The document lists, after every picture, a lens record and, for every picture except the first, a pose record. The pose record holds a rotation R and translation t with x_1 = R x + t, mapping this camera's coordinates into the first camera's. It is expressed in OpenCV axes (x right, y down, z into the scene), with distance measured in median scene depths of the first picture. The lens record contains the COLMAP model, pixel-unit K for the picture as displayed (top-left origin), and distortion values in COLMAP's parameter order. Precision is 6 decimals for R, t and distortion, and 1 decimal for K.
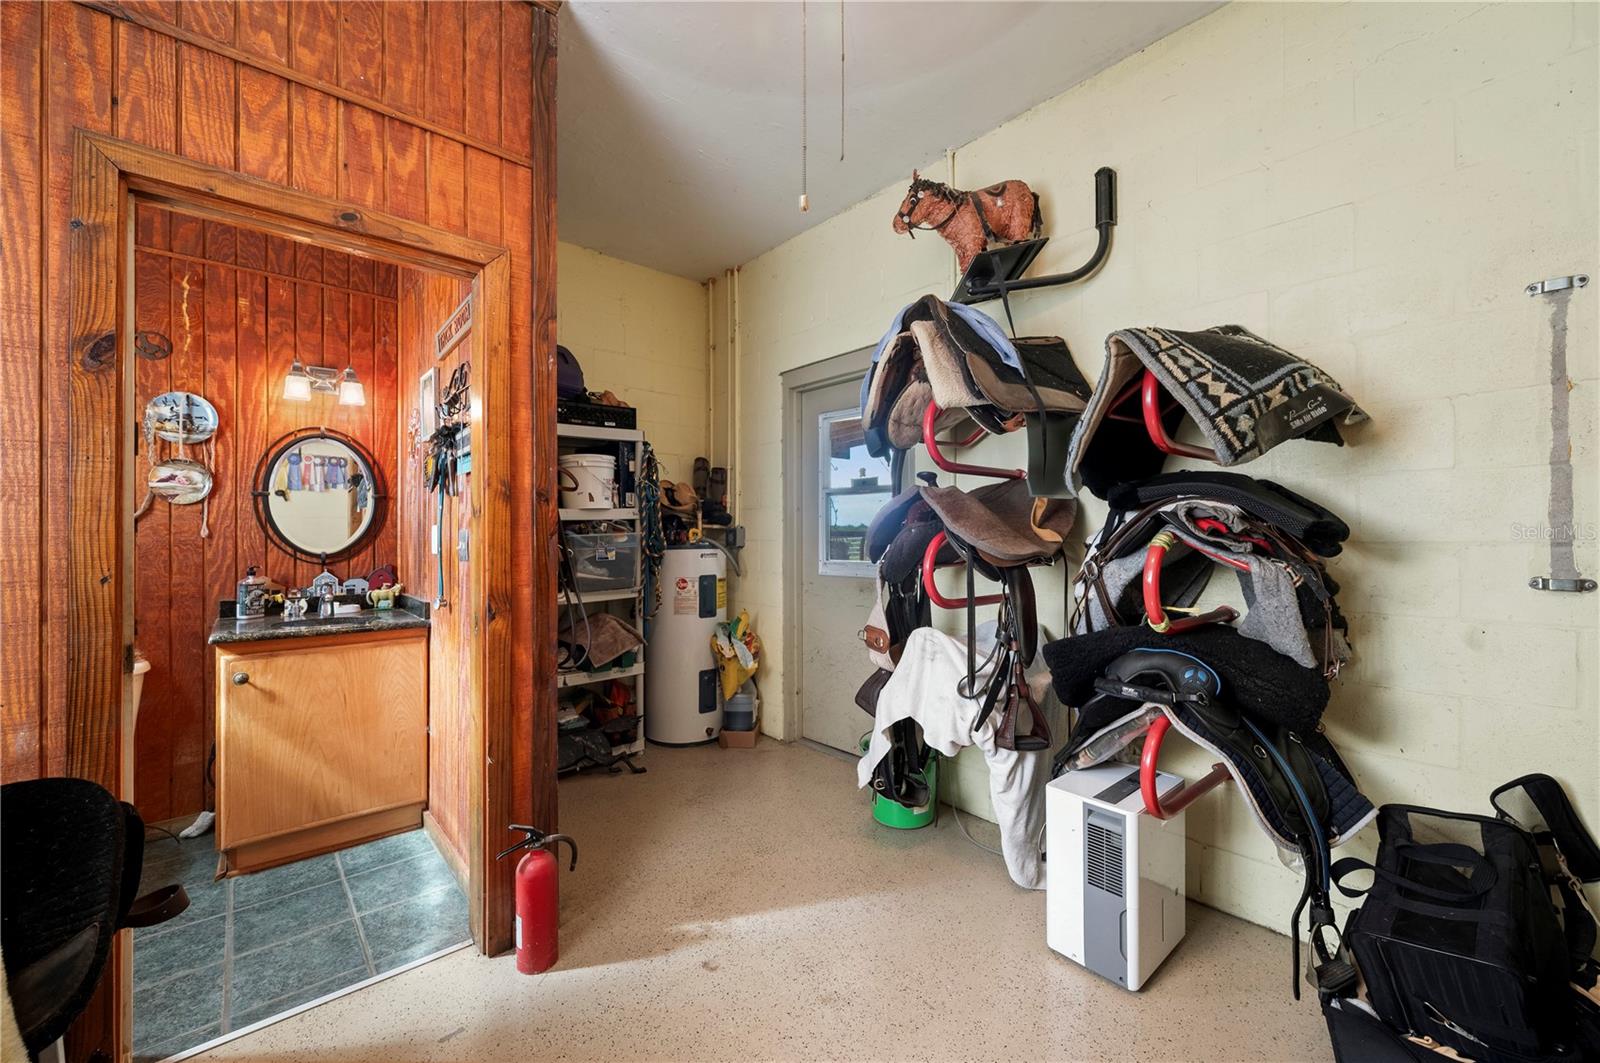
lens RADIAL K [[637.8, 0, 786.6], [0, 637.8, 528.3], [0, 0, 1]] dist [-0.001468, 0.000803]
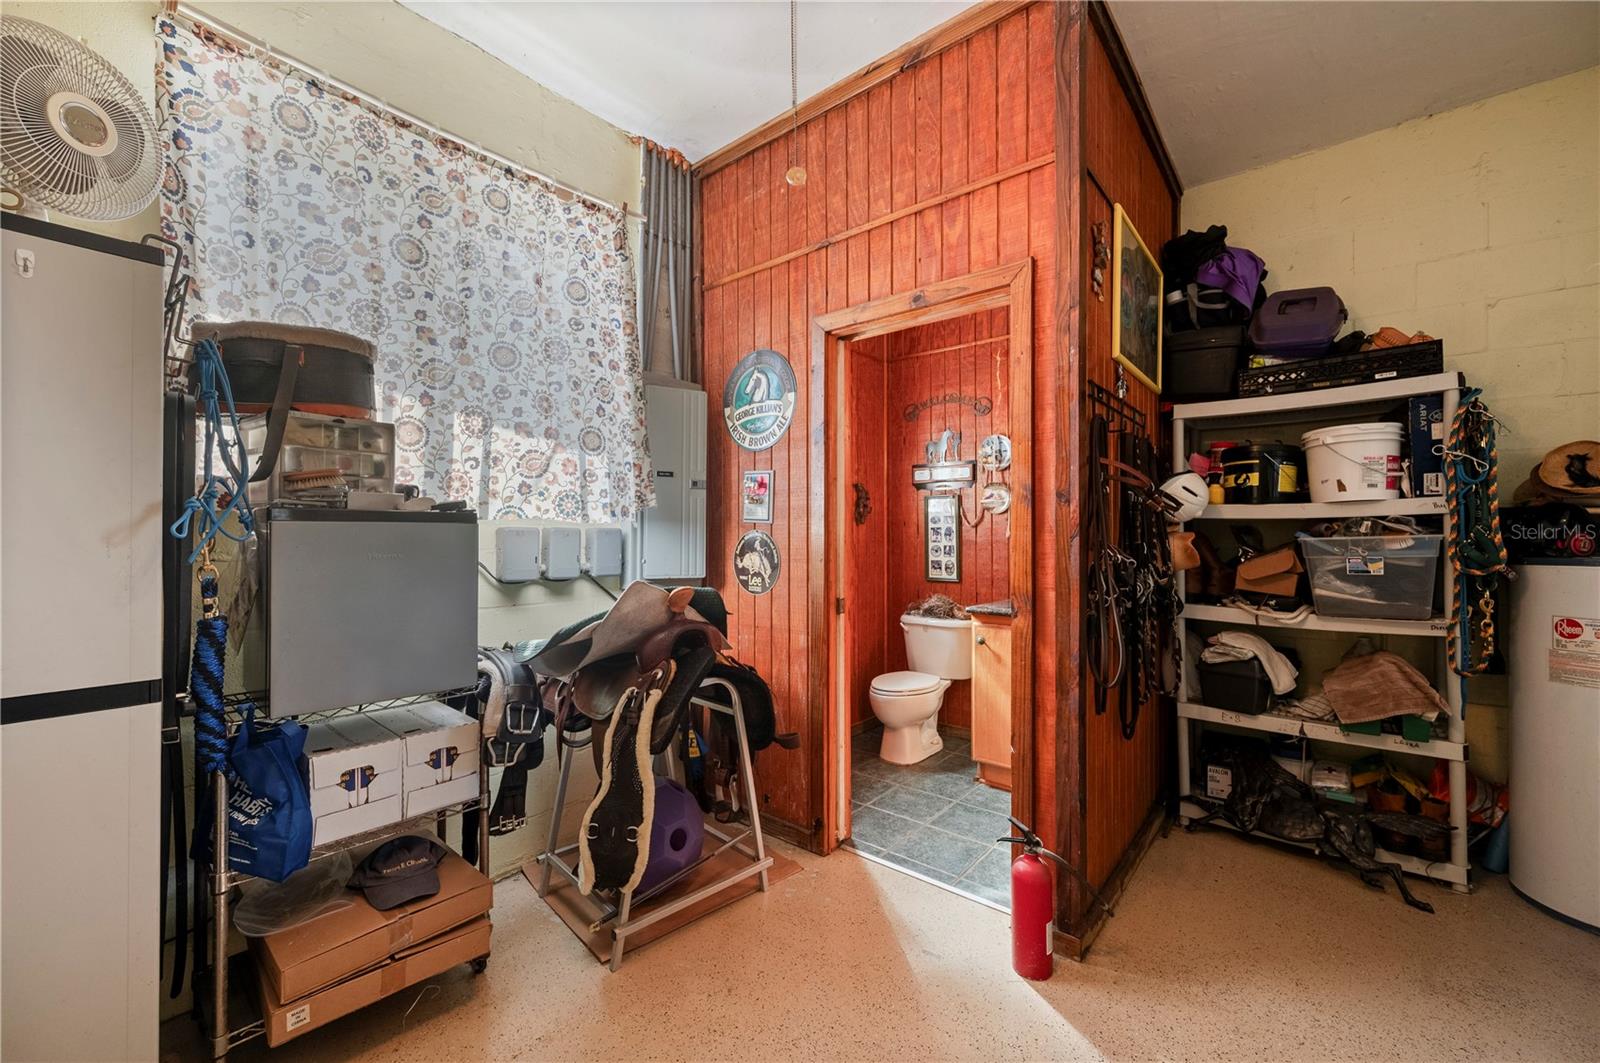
lens RADIAL K [[637.8, 0, 808.1], [0, 637.8, 530.5], [0, 0, 1]] dist [-0.001468, 0.000803]
pose [[0.155732, -0.003077, -0.987795, 0.361904], [0.006683, 0.999976, -0.002061, -0.000531], [0.987777, -0.006280, 0.155748, 0.341816]]
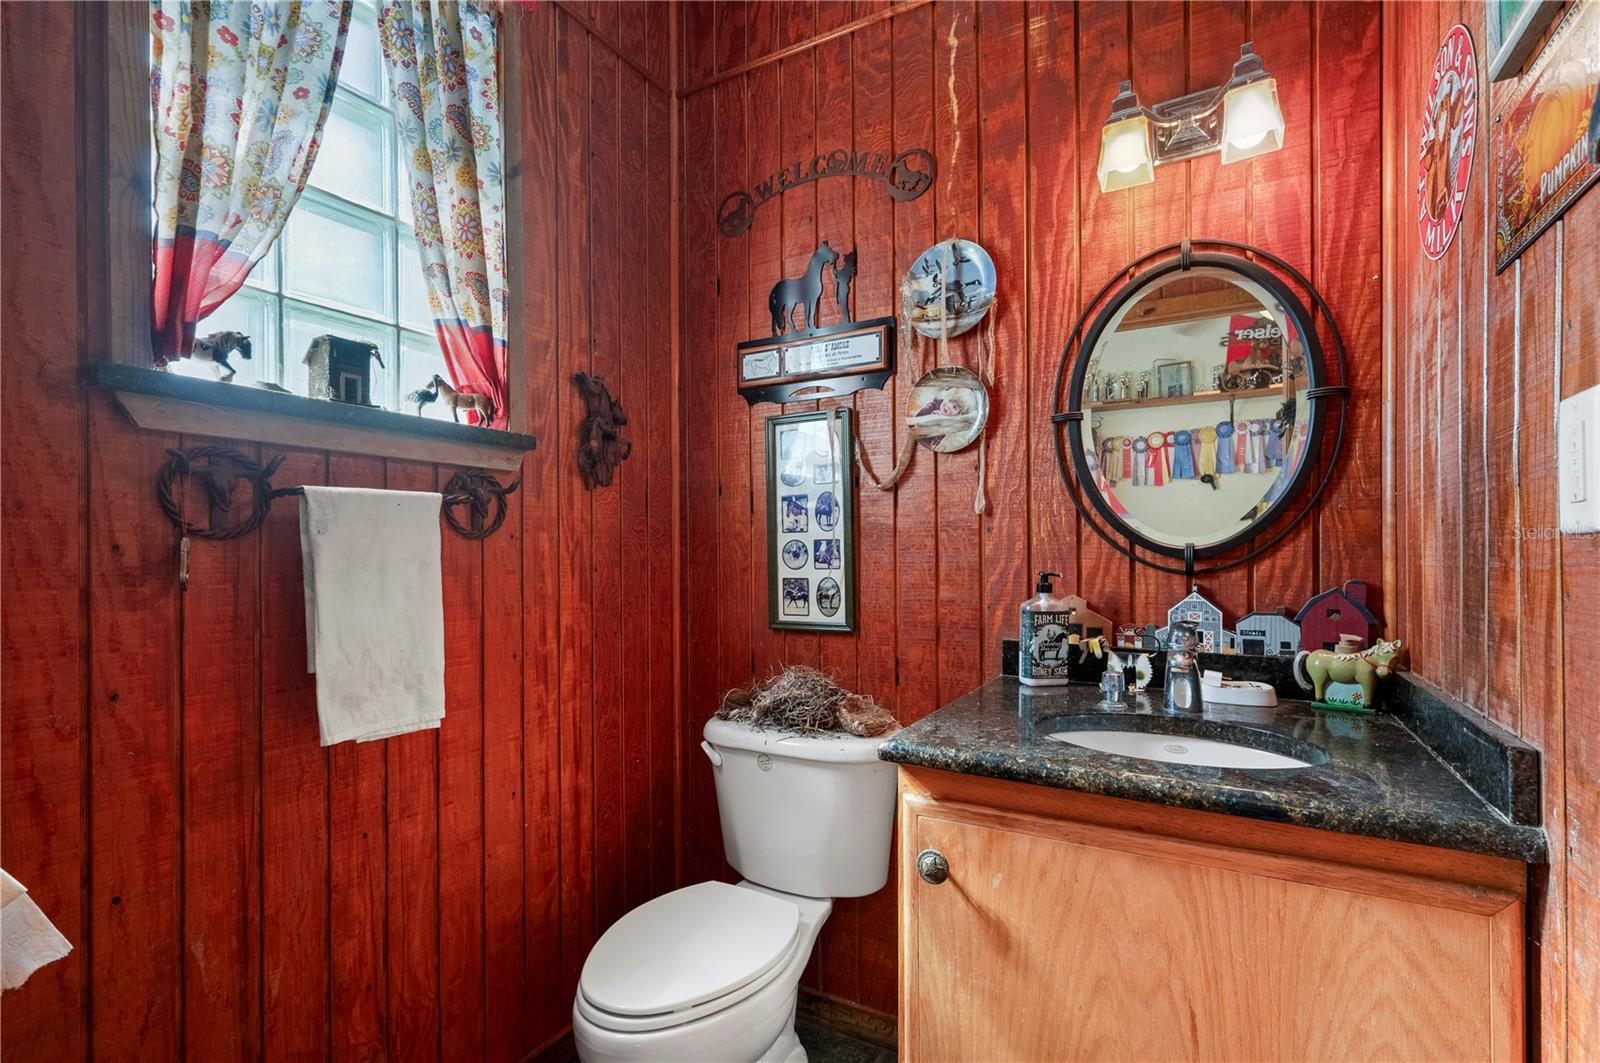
lens RADIAL K [[716.3, 0, 828.2], [0, 716.3, 556.7], [0, 0, 1]] dist [-0.002449, -0.000556]
pose [[0.355260, 0.005814, -0.934749, -0.395568], [0.010199, 0.999897, 0.010095, 0.039823], [0.934712, -0.013120, 0.355164, 0.646886]]
